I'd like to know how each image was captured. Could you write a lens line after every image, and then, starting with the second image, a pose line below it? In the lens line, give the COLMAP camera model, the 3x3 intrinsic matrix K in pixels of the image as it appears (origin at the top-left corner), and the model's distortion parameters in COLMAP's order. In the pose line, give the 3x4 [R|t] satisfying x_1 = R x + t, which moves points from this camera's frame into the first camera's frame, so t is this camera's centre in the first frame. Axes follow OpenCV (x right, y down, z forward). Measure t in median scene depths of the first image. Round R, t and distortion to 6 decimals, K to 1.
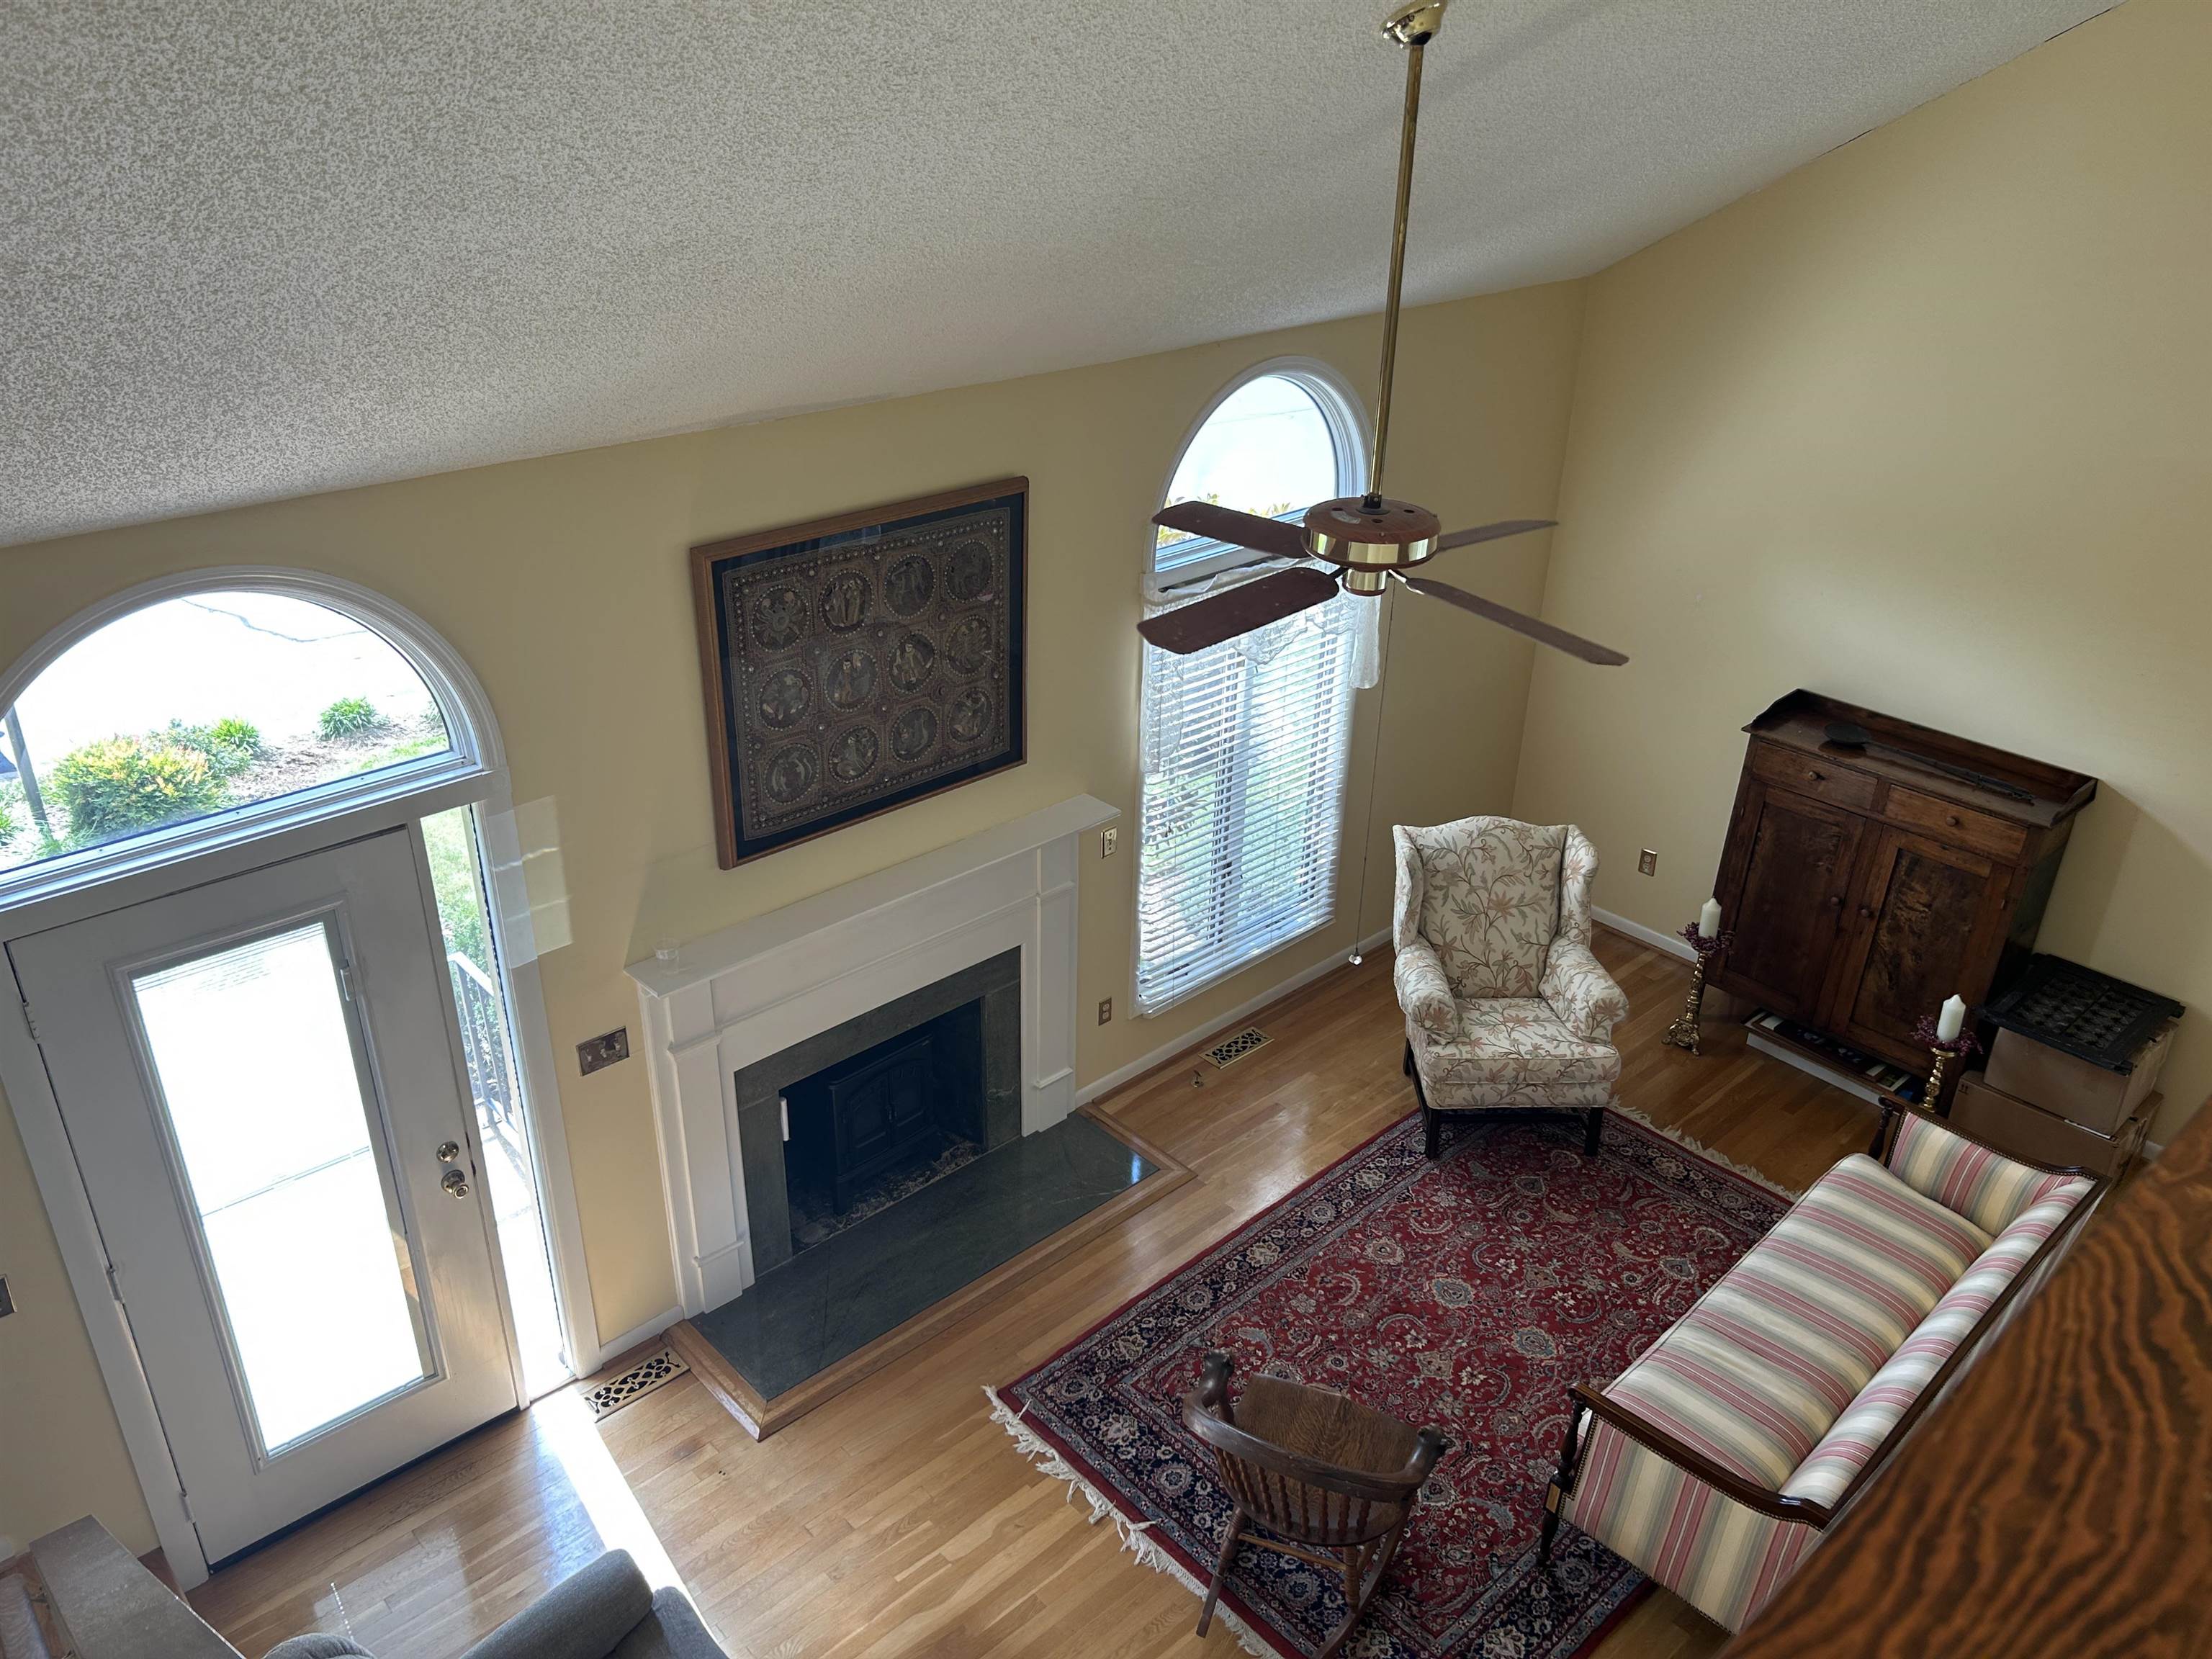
lens RADIAL K [[1666.6, 0, 1106.8], [0, 1666.6, 826.8], [0, 0, 1]] dist [0.016777, -0.002499]
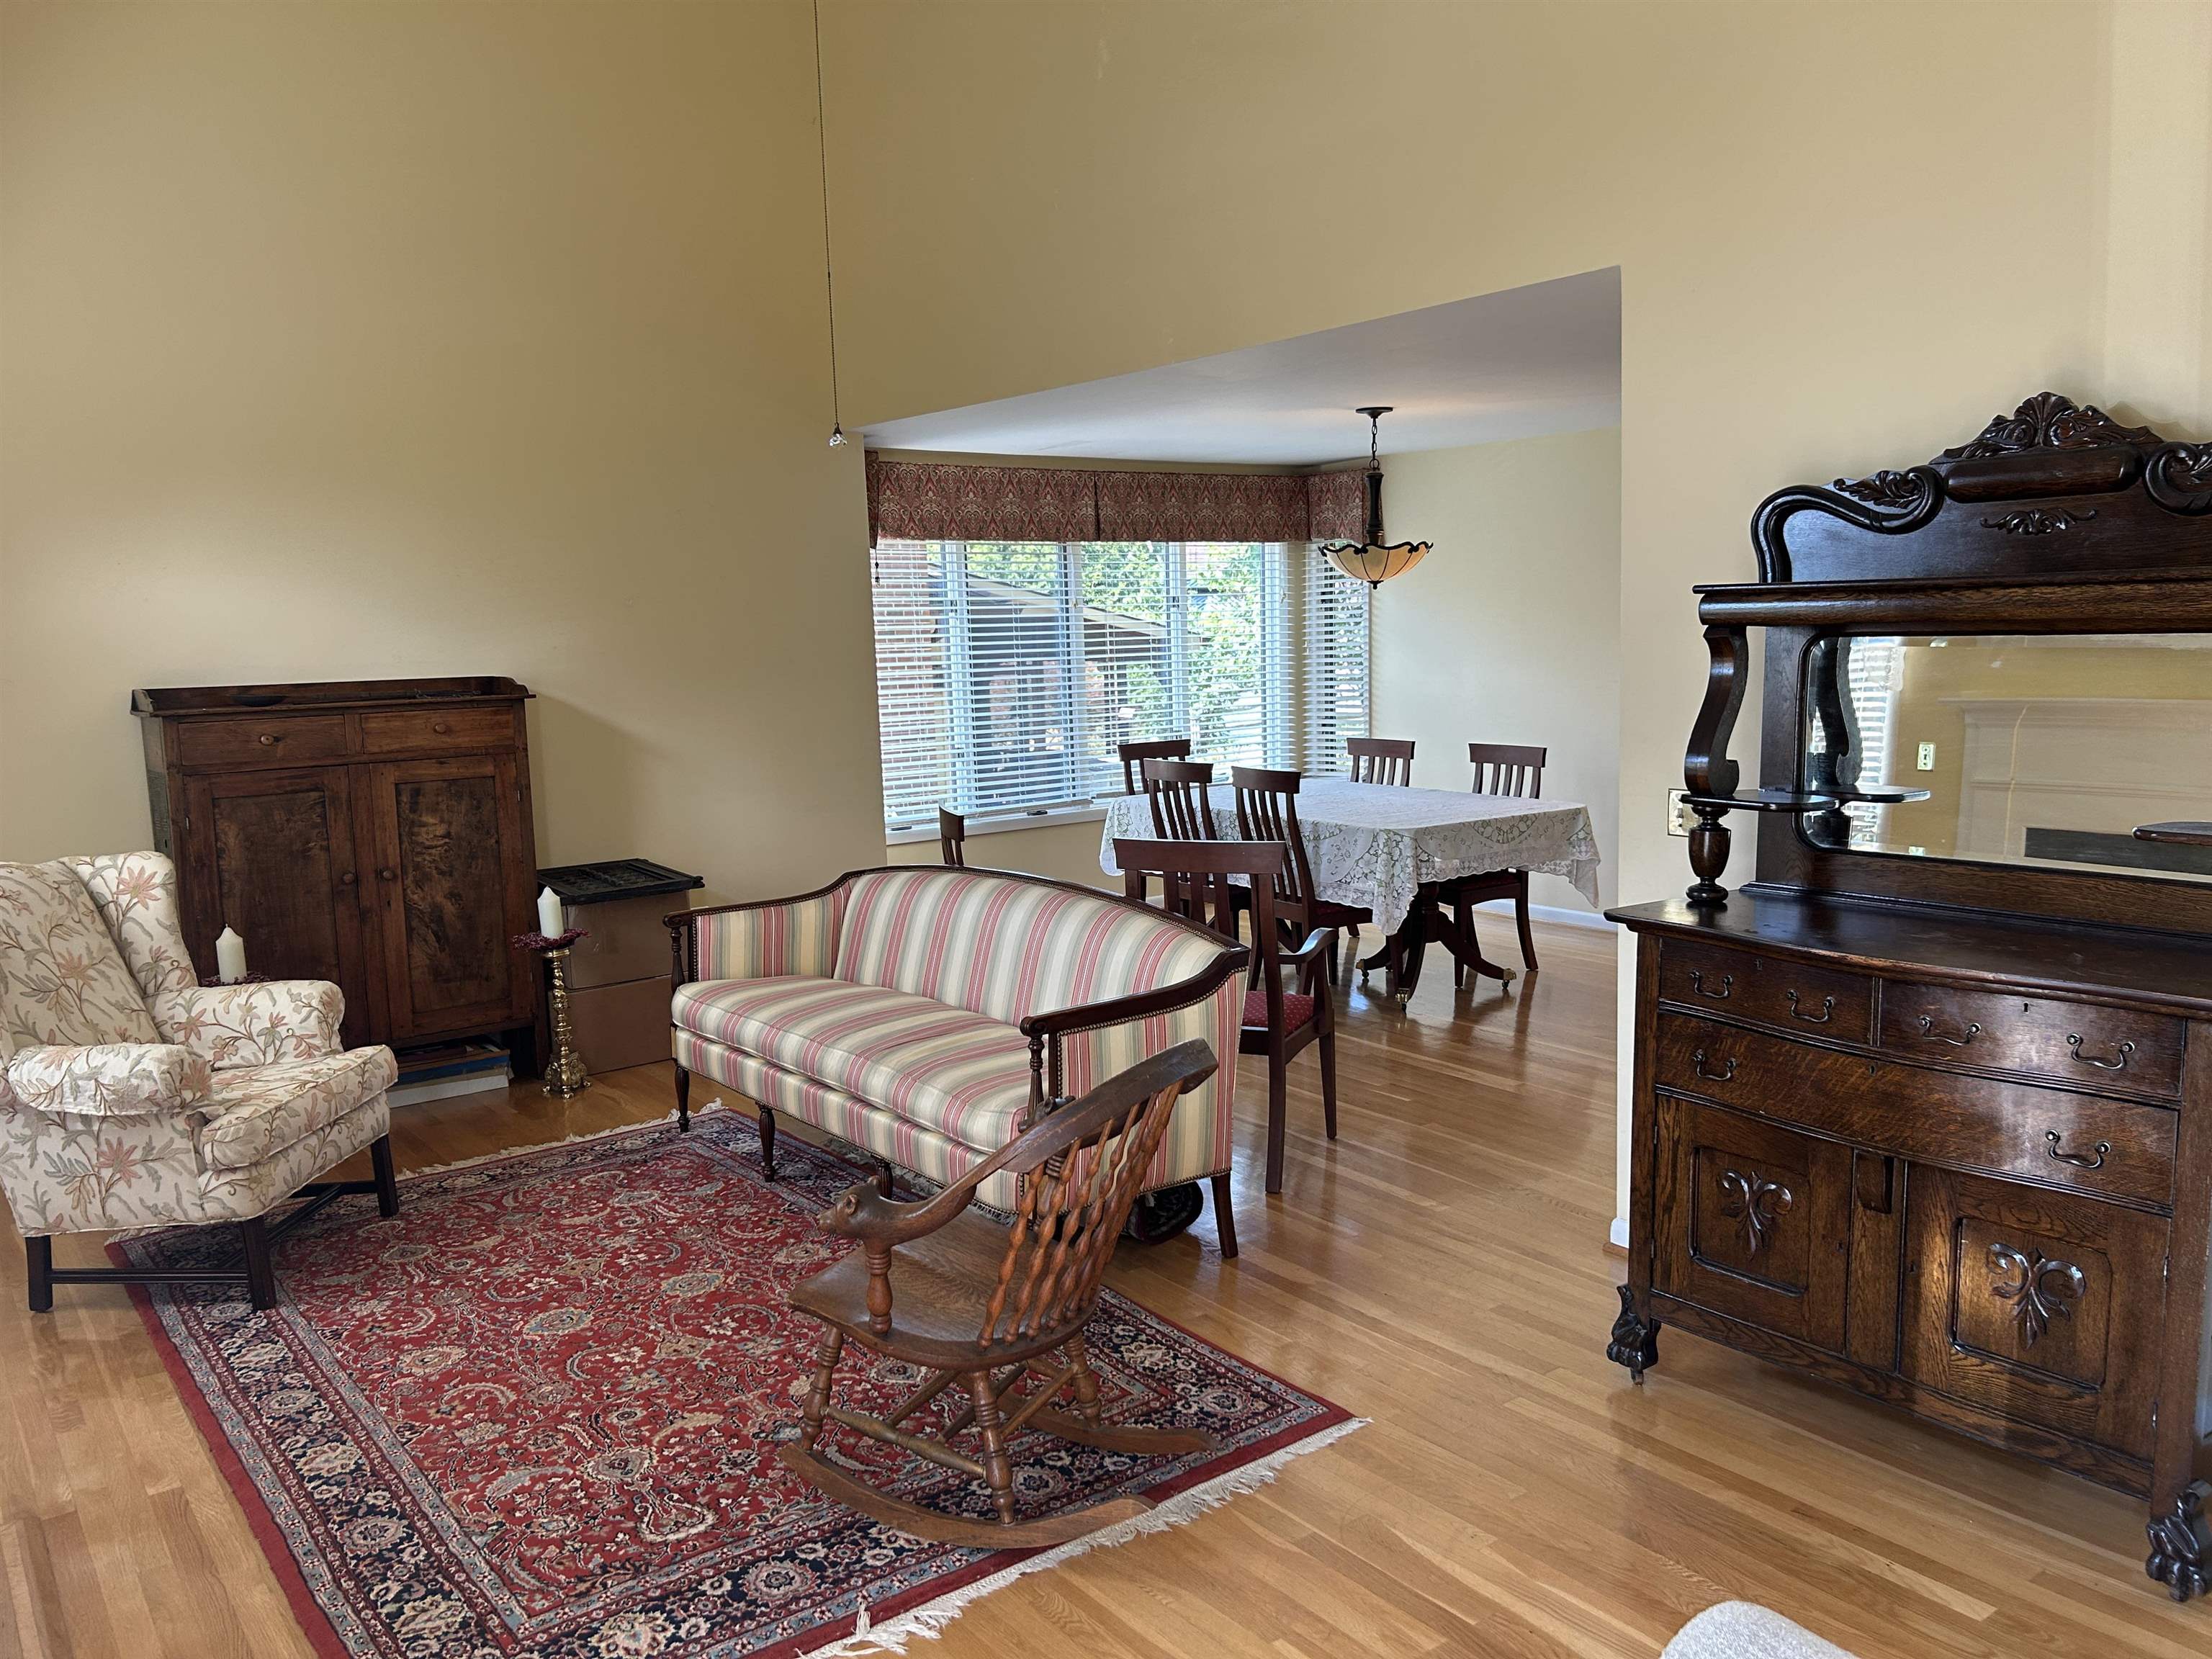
lens RADIAL K [[1666.6, 0, 1102.9], [0, 1666.6, 832.3], [0, 0, 1]] dist [0.016777, -0.002499]
pose [[0.100604, -0.149124, 0.983687, -0.417919], [0.481092, 0.872723, 0.083099, 0.165801], [-0.870878, 0.464884, 0.159542, 0.647043]]
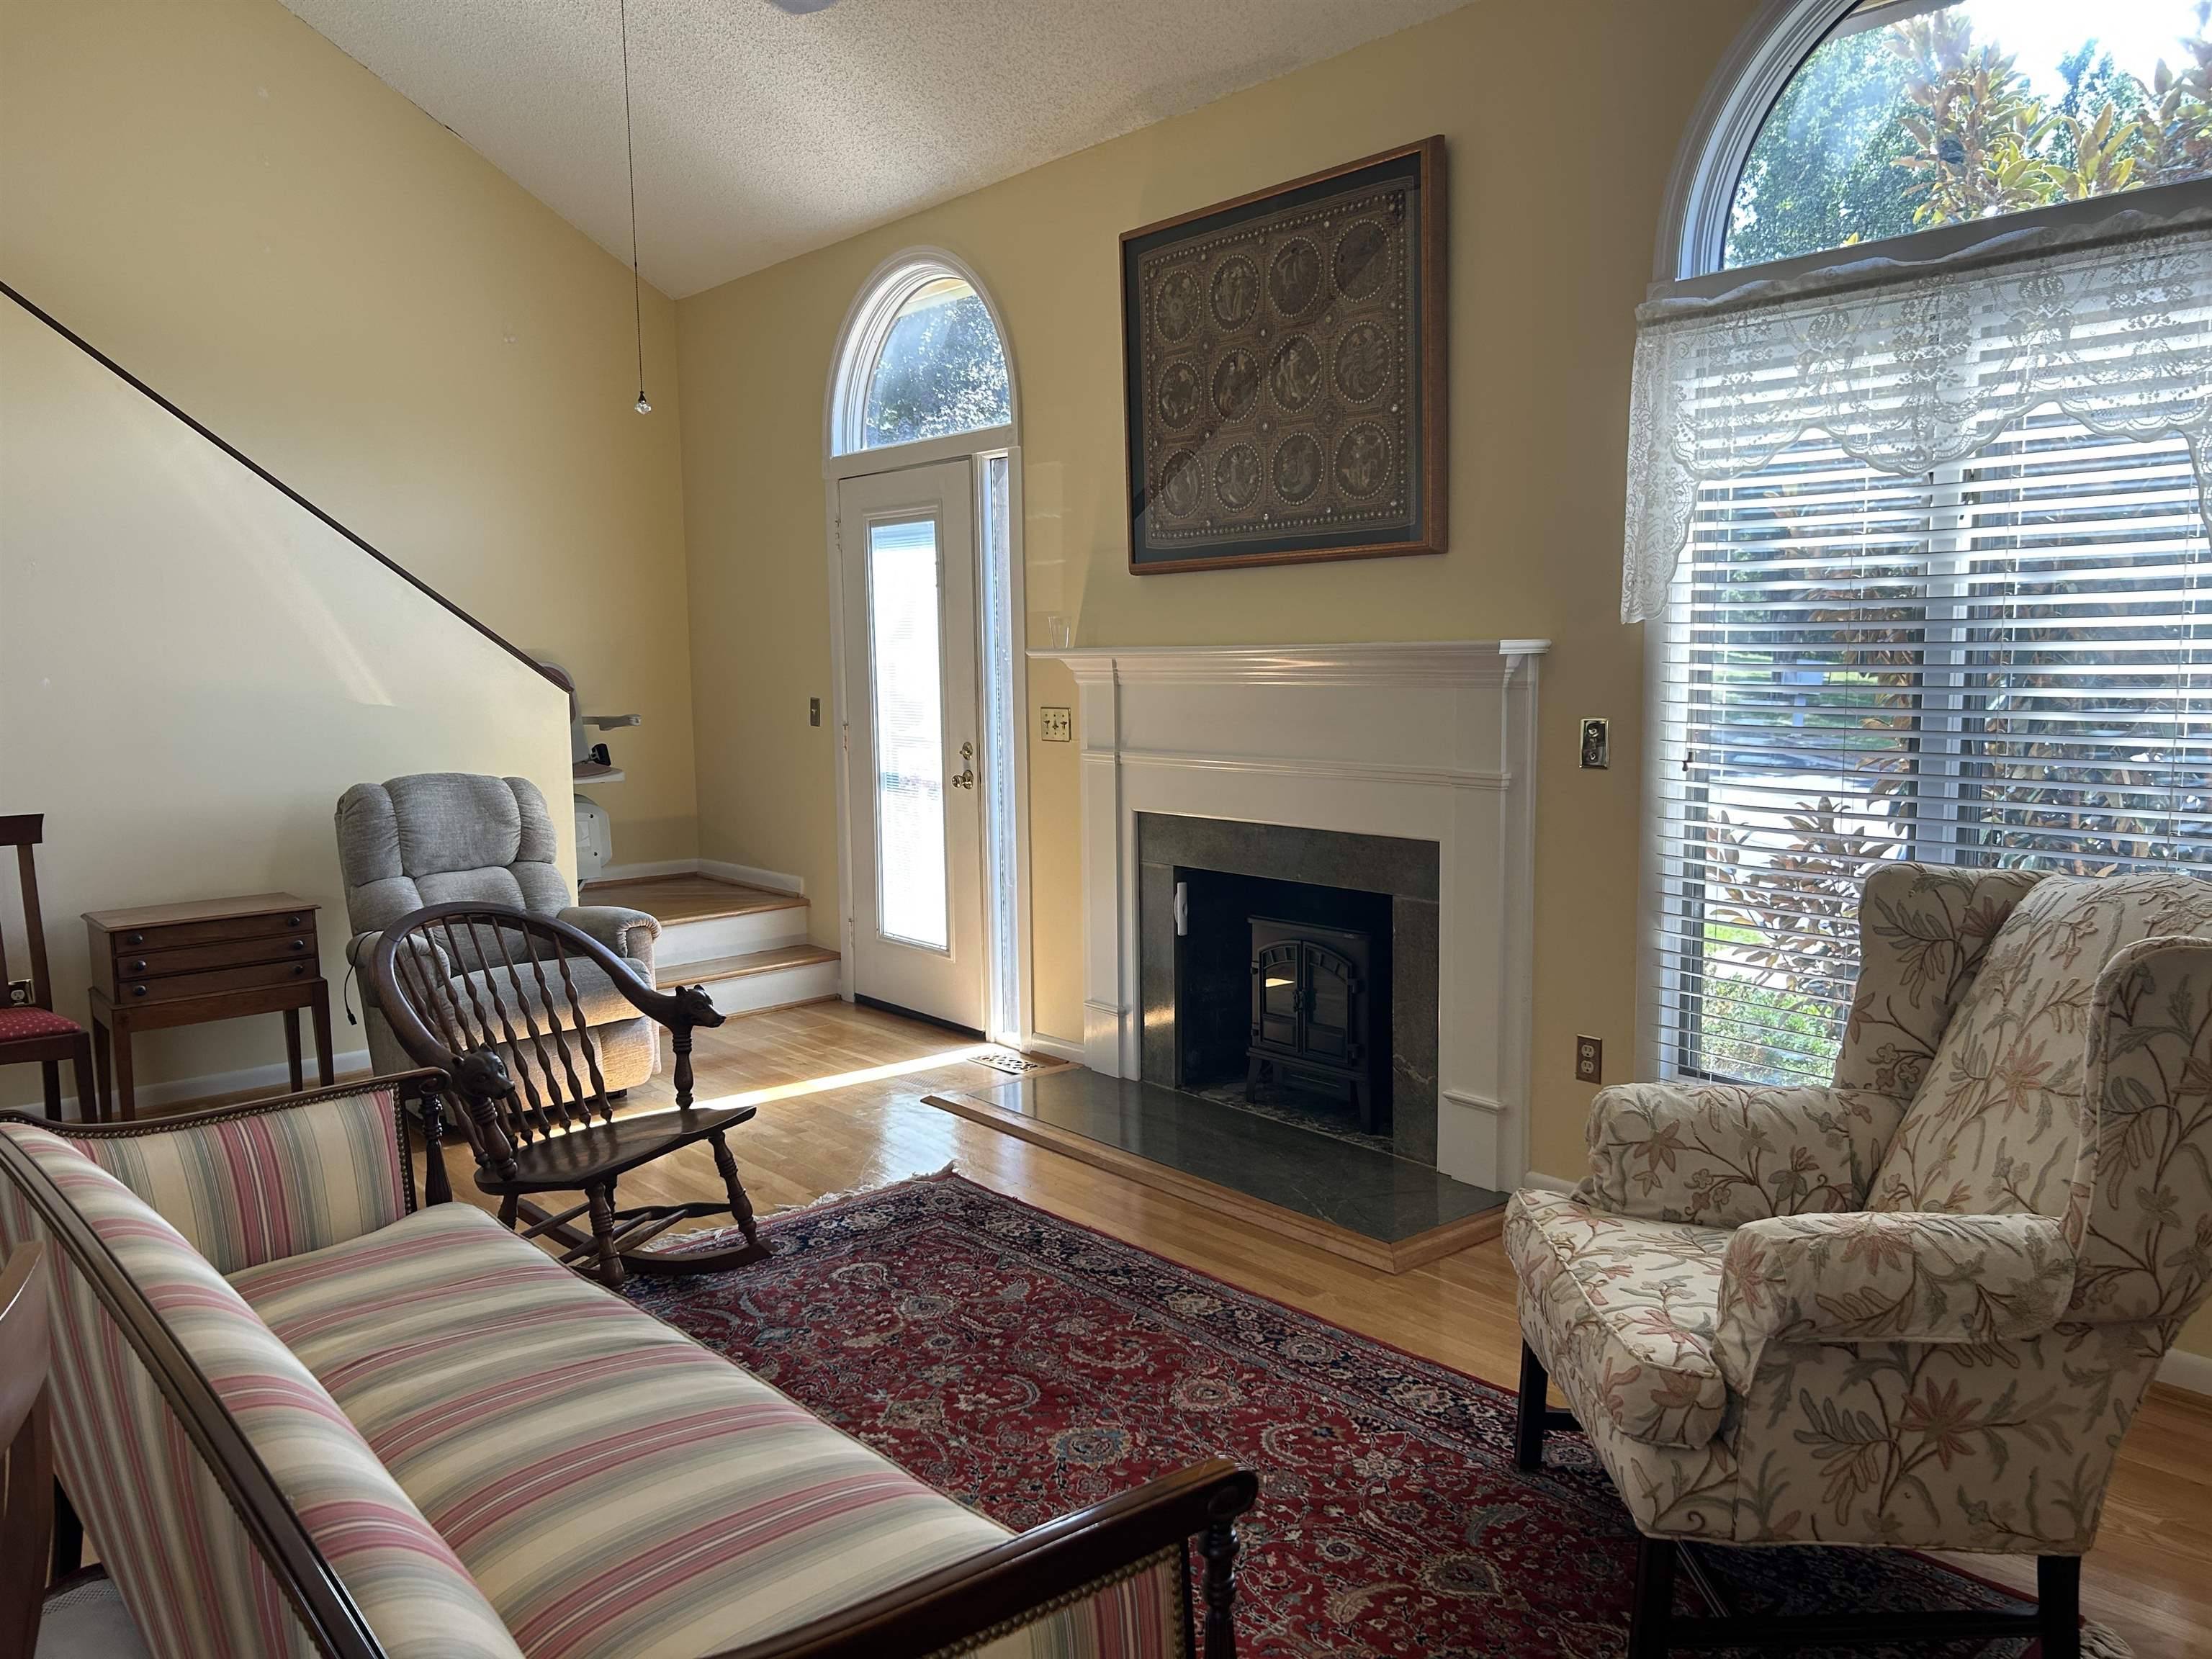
lens RADIAL K [[1666.6, 0, 1103.8], [0, 1666.6, 848.1], [0, 0, 1]] dist [0.016777, -0.002499]
pose [[-0.058991, 0.101182, -0.993117, 0.728698], [-0.436099, 0.892285, 0.116813, 0.058517], [0.897963, 0.439989, -0.008512, 0.976594]]
